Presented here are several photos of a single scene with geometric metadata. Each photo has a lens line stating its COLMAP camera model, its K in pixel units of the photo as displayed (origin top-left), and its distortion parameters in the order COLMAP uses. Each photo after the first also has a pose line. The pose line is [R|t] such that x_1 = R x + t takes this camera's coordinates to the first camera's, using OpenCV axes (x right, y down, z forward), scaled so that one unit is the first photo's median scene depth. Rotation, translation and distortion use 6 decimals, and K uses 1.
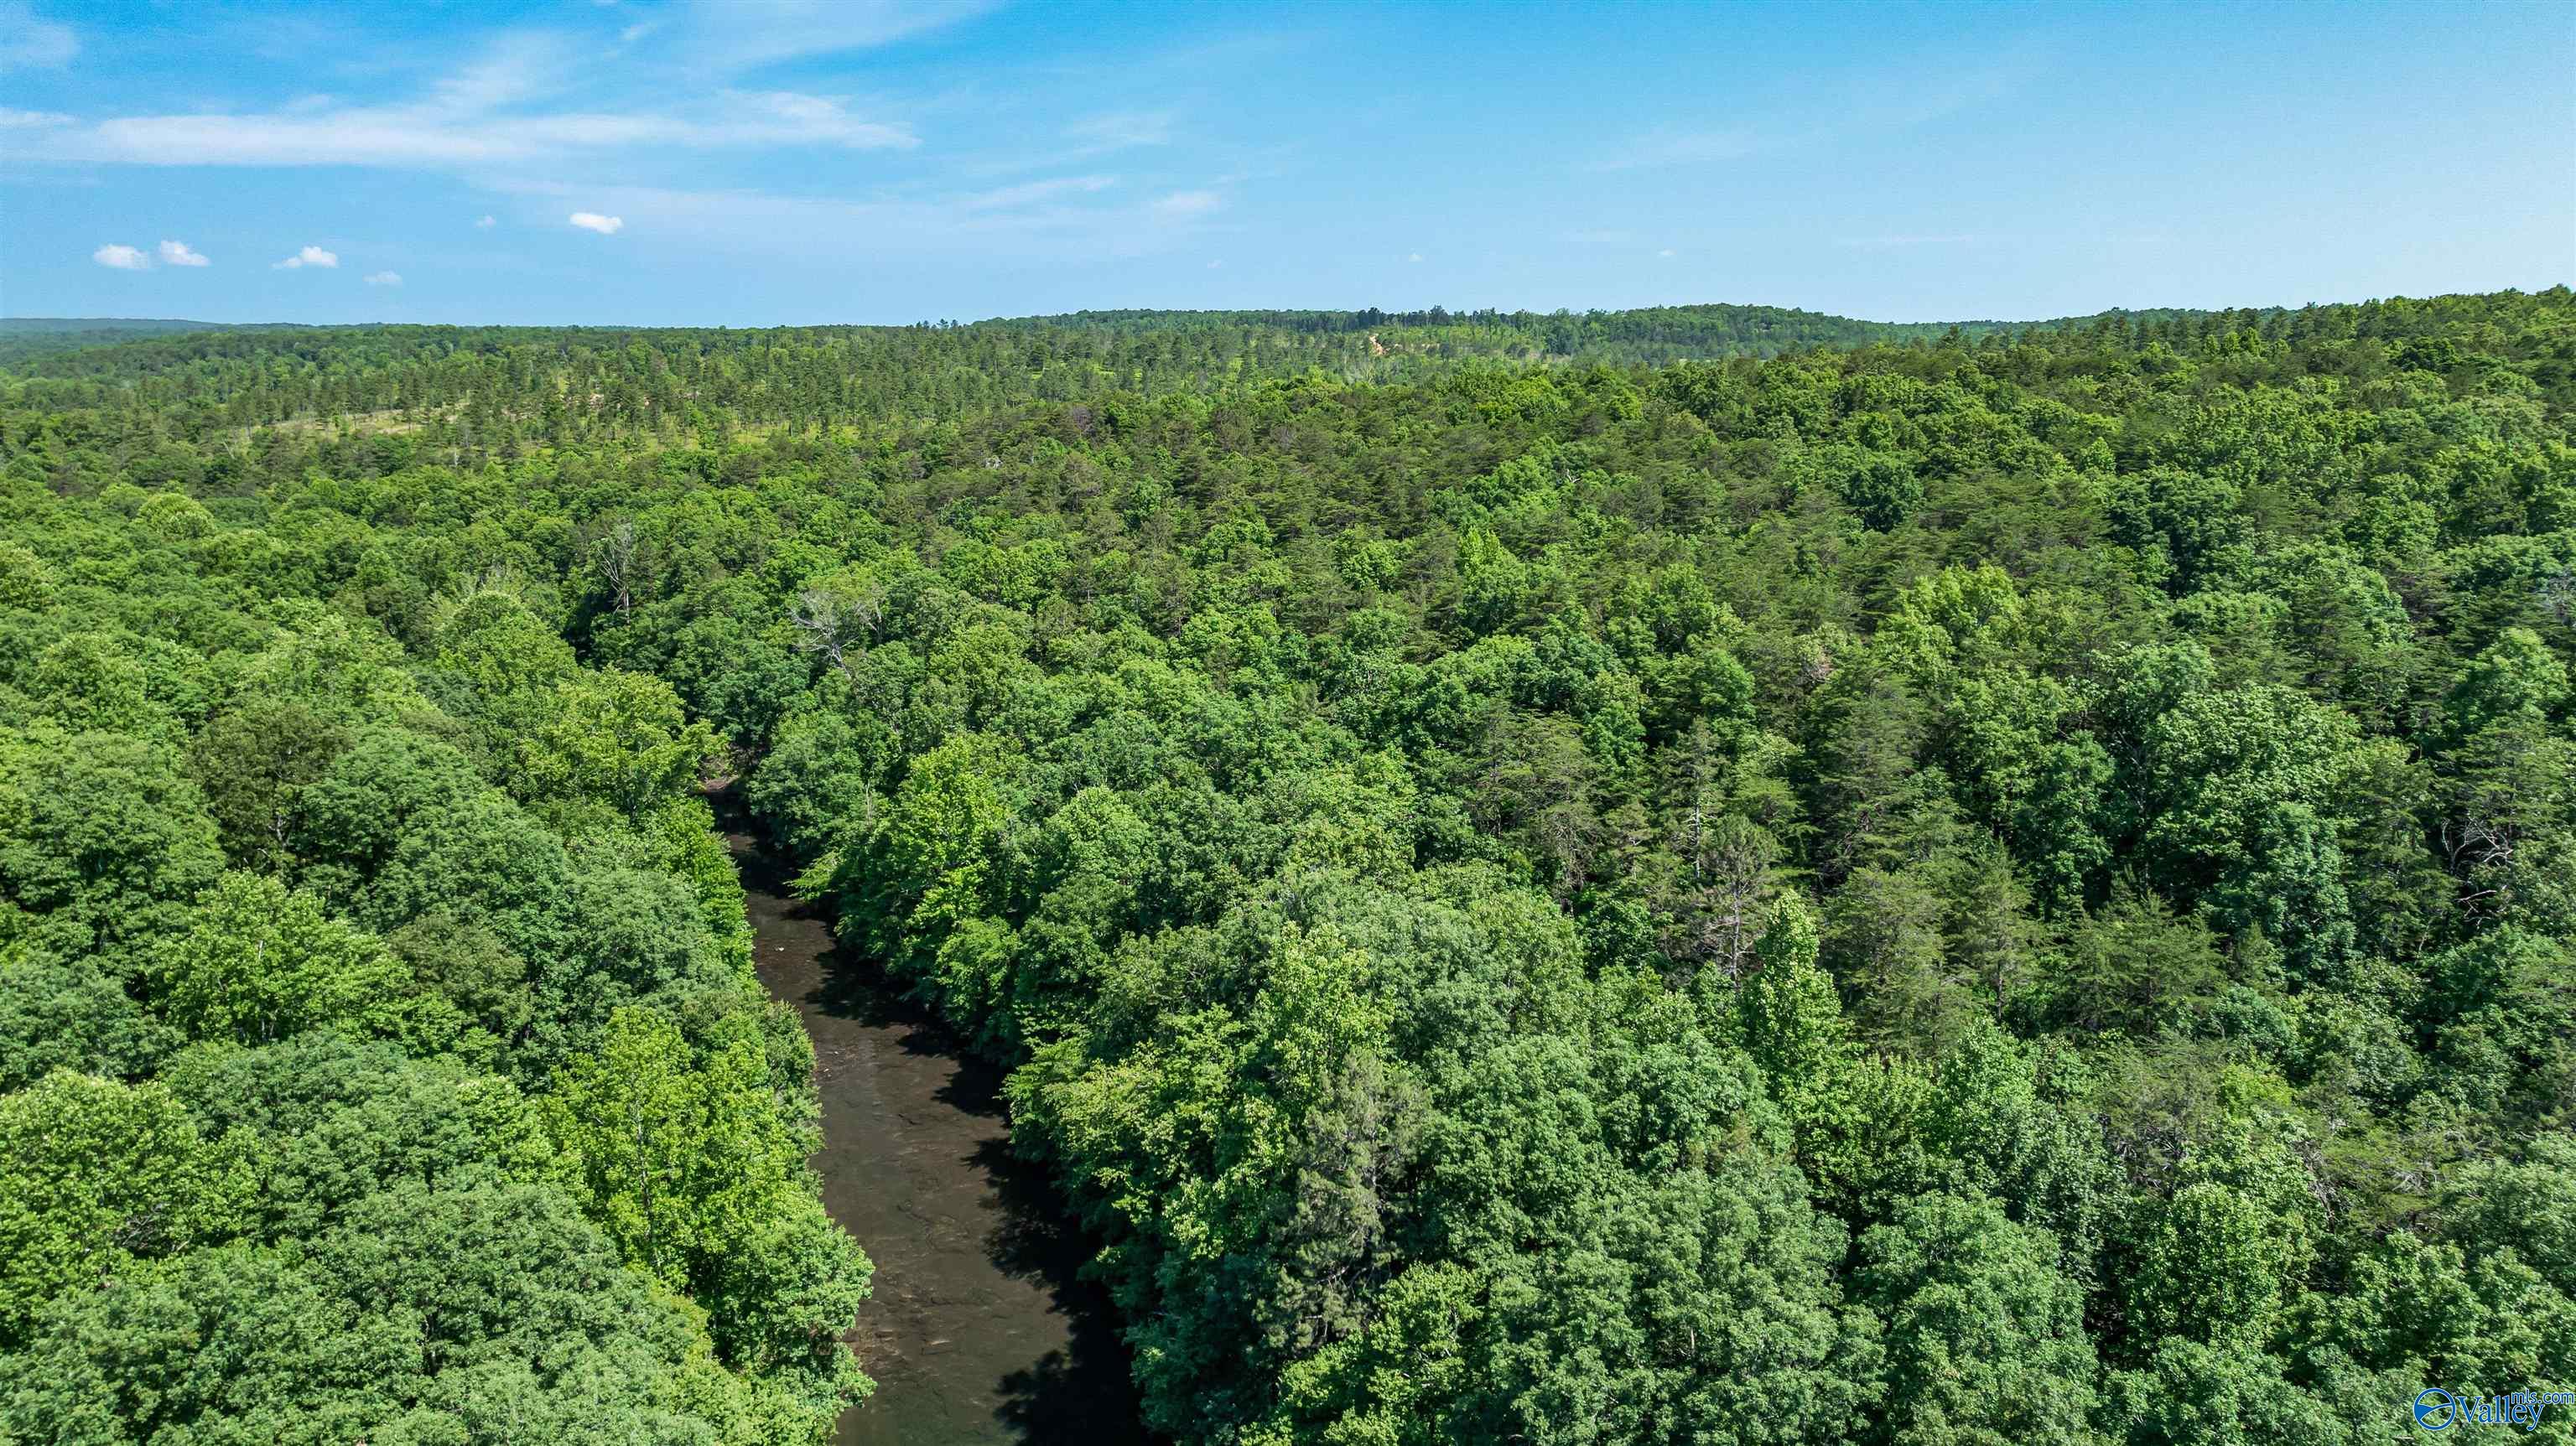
lens RADIAL K [[1829.1, 0, 1292.5], [0, 1829.1, 729.9], [0, 0, 1]] dist [-0.028281, 0.031118]
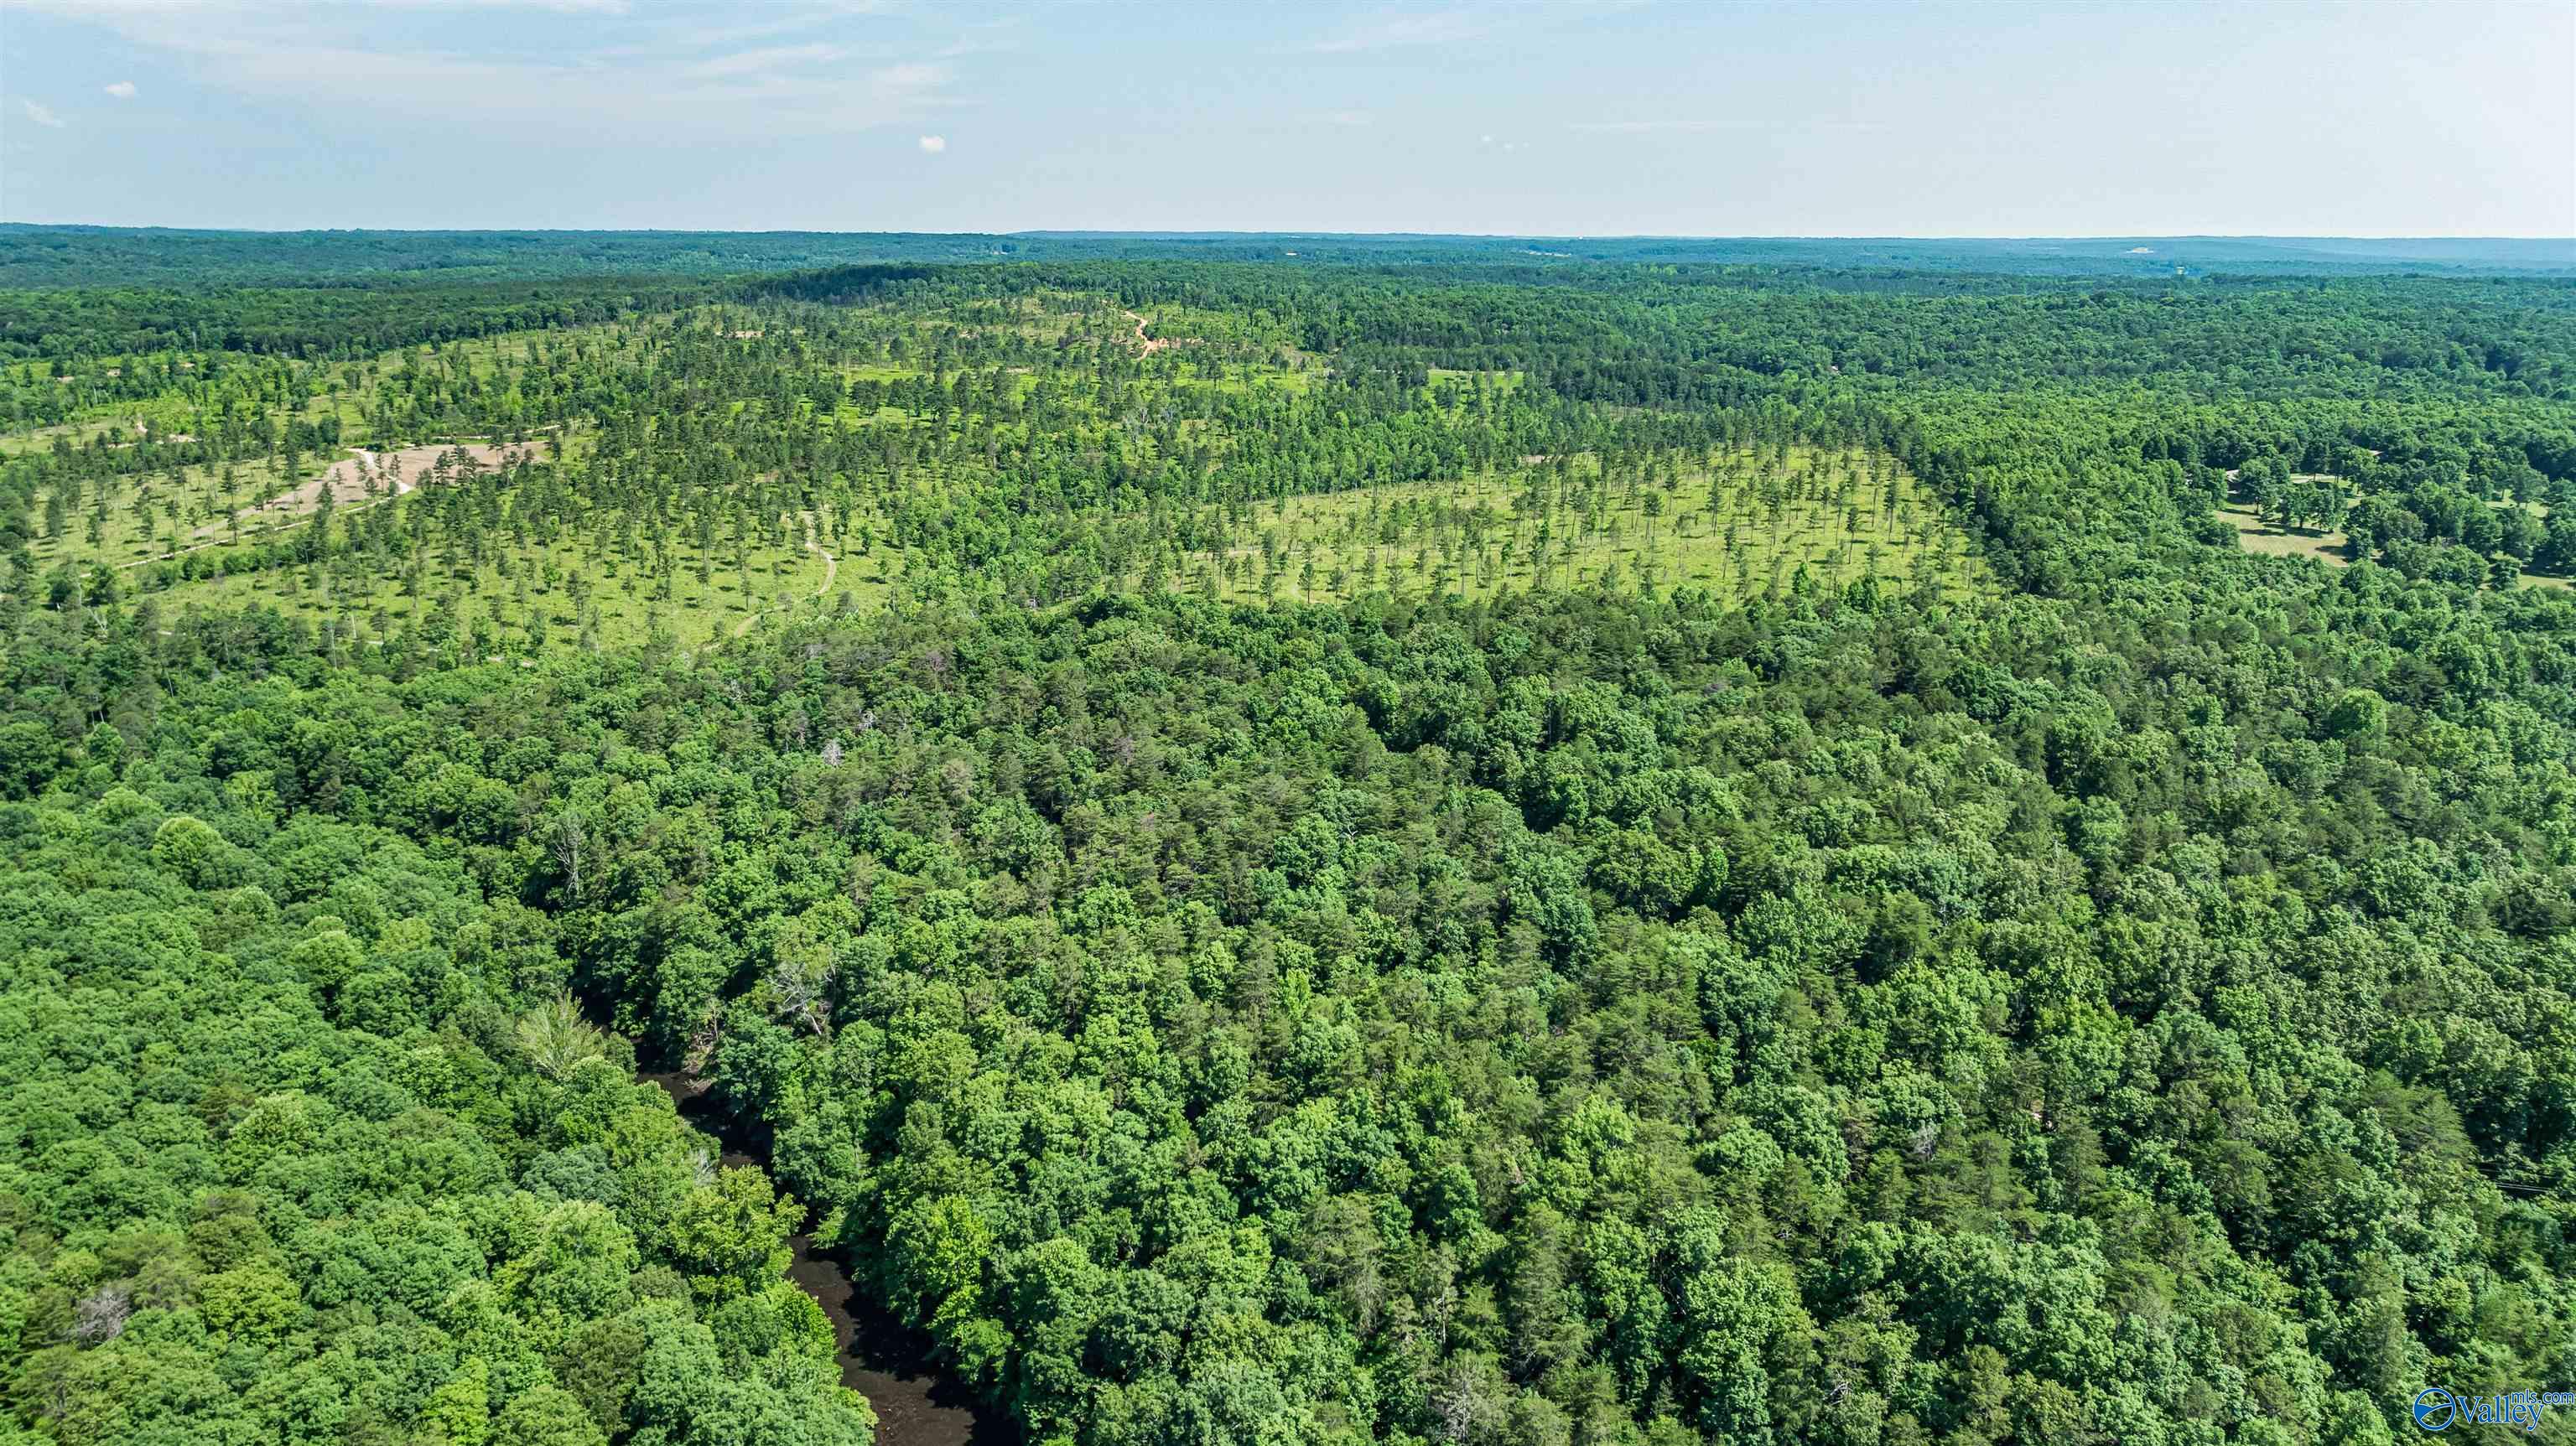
lens RADIAL K [[1829.1, 0, 1293.9], [0, 1829.1, 714.2], [0, 0, 1]] dist [-0.028281, 0.031118]
pose [[0.991023, -0.028071, 0.130712, -0.113331], [0.020822, 0.998186, 0.056498, -0.552564], [-0.132060, -0.053269, 0.989809, -0.587029]]
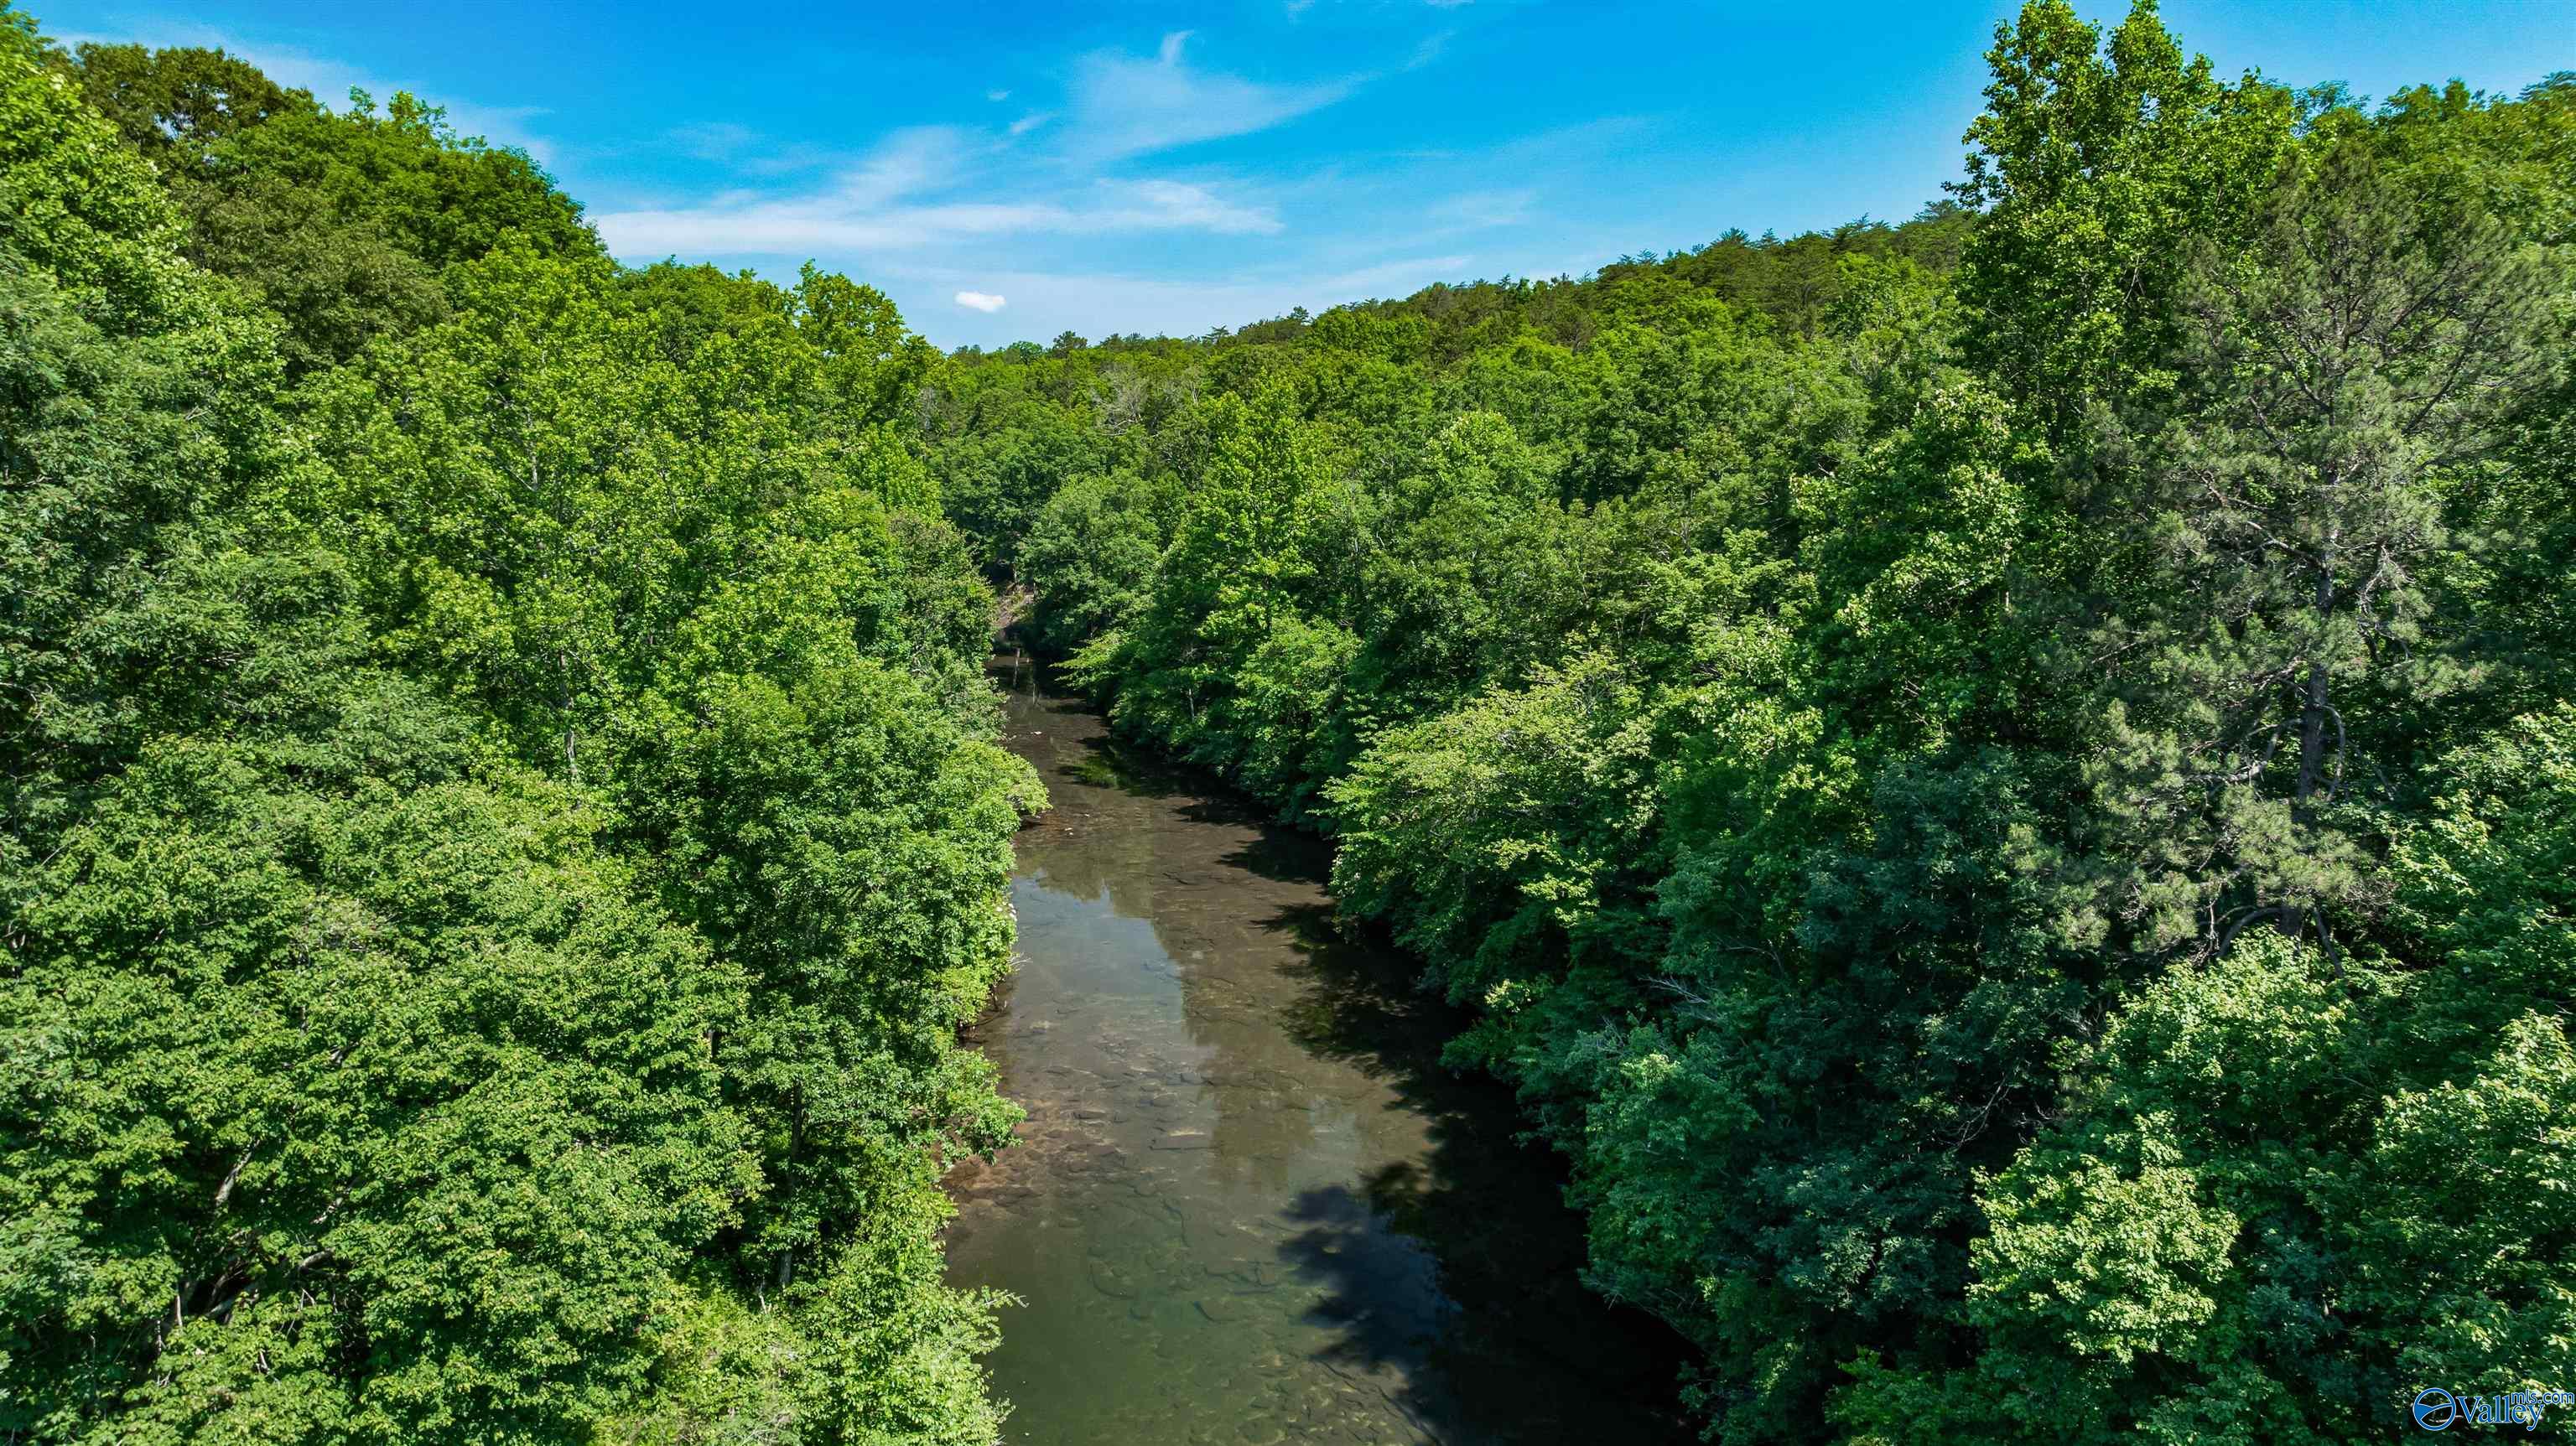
lens RADIAL K [[1829.1, 0, 1294.6], [0, 1829.1, 730.5], [0, 0, 1]] dist [-0.028281, 0.031118]
pose [[0.982801, 0.033393, -0.181625, -0.056527], [-0.040719, 0.998494, -0.036754, 0.193023], [0.180124, 0.043518, 0.982681, 0.387711]]
